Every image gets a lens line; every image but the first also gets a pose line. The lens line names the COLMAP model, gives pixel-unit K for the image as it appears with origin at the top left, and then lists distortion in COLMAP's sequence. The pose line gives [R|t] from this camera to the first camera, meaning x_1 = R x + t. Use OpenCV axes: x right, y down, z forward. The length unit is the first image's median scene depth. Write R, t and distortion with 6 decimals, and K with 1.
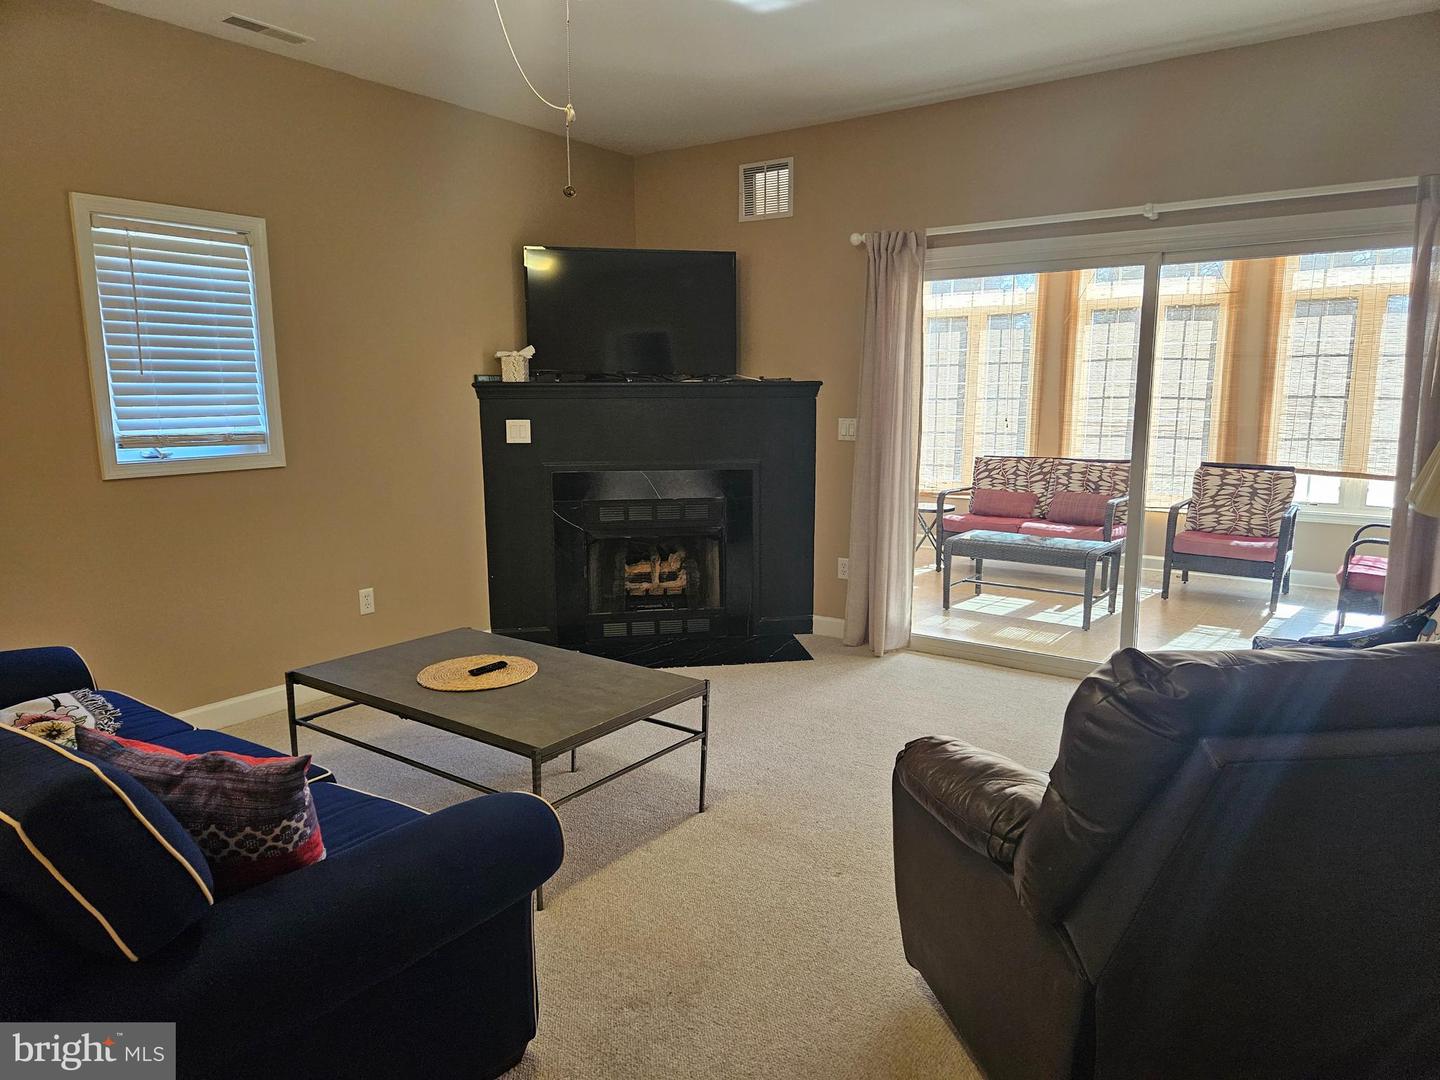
lens RADIAL K [[955.6, 0, 718.4], [0, 955.6, 541.2], [0, 0, 1]] dist [0.069912, -0.049765]
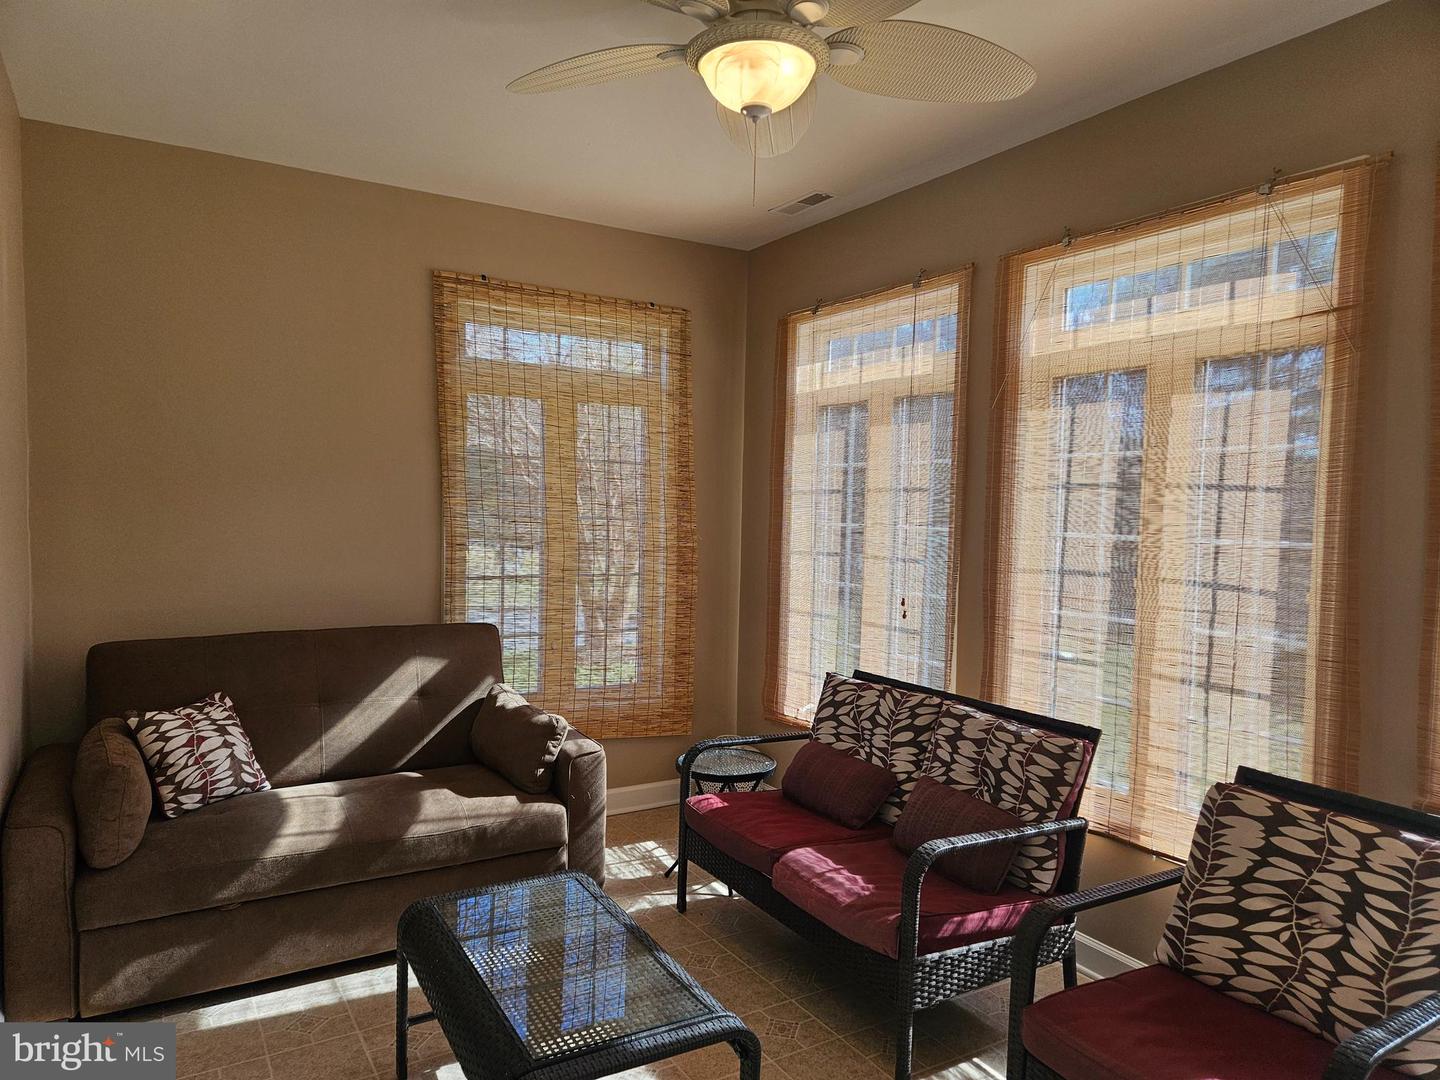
lens RADIAL K [[955.6, 0, 720.5], [0, 955.6, 547.0], [0, 0, 1]] dist [0.069912, -0.049765]
pose [[0.917733, 0.043700, -0.394787, 0.467952], [-0.090755, 0.990707, -0.101308, -0.110406], [0.386691, 0.128802, 0.913170, 0.591088]]
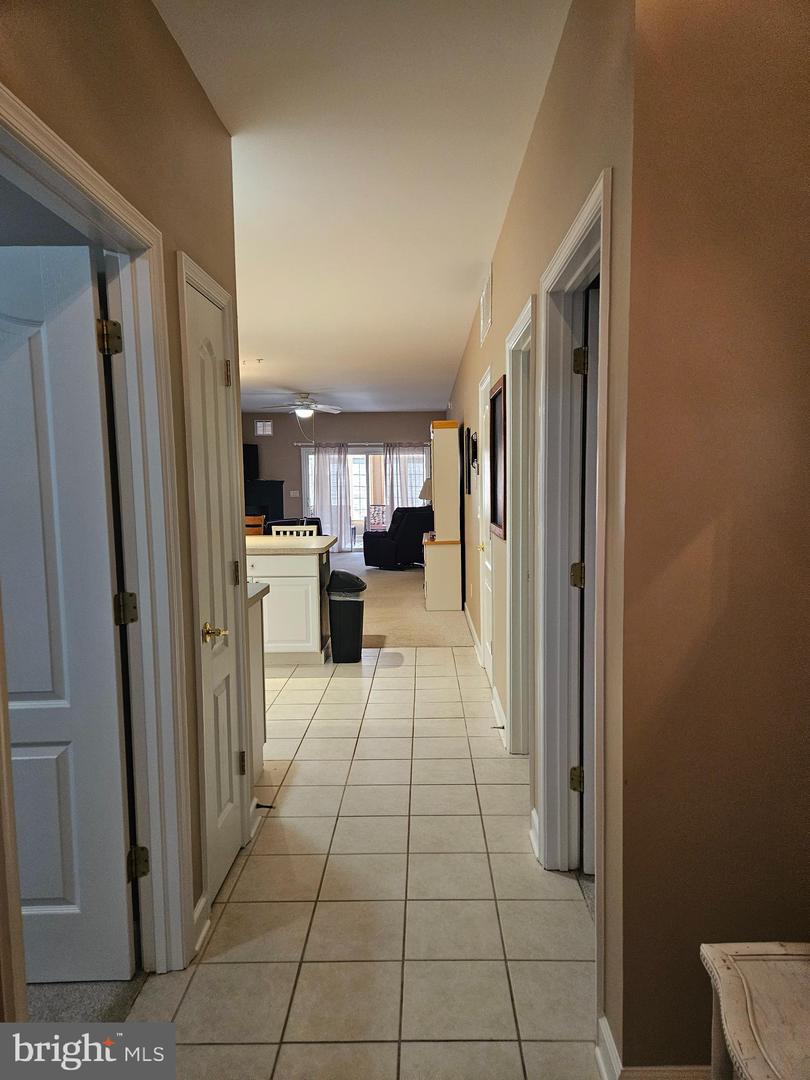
lens RADIAL K [[716.7, 0, 407.6], [0, 716.7, 539.9], [0, 0, 1]] dist [0.069912, -0.049765]
pose [[0.827310, -0.062318, 0.558279, -0.800076], [0.111621, 0.992247, -0.054651, 0.196328], [-0.550545, 0.107529, 0.827851, -1.138829]]
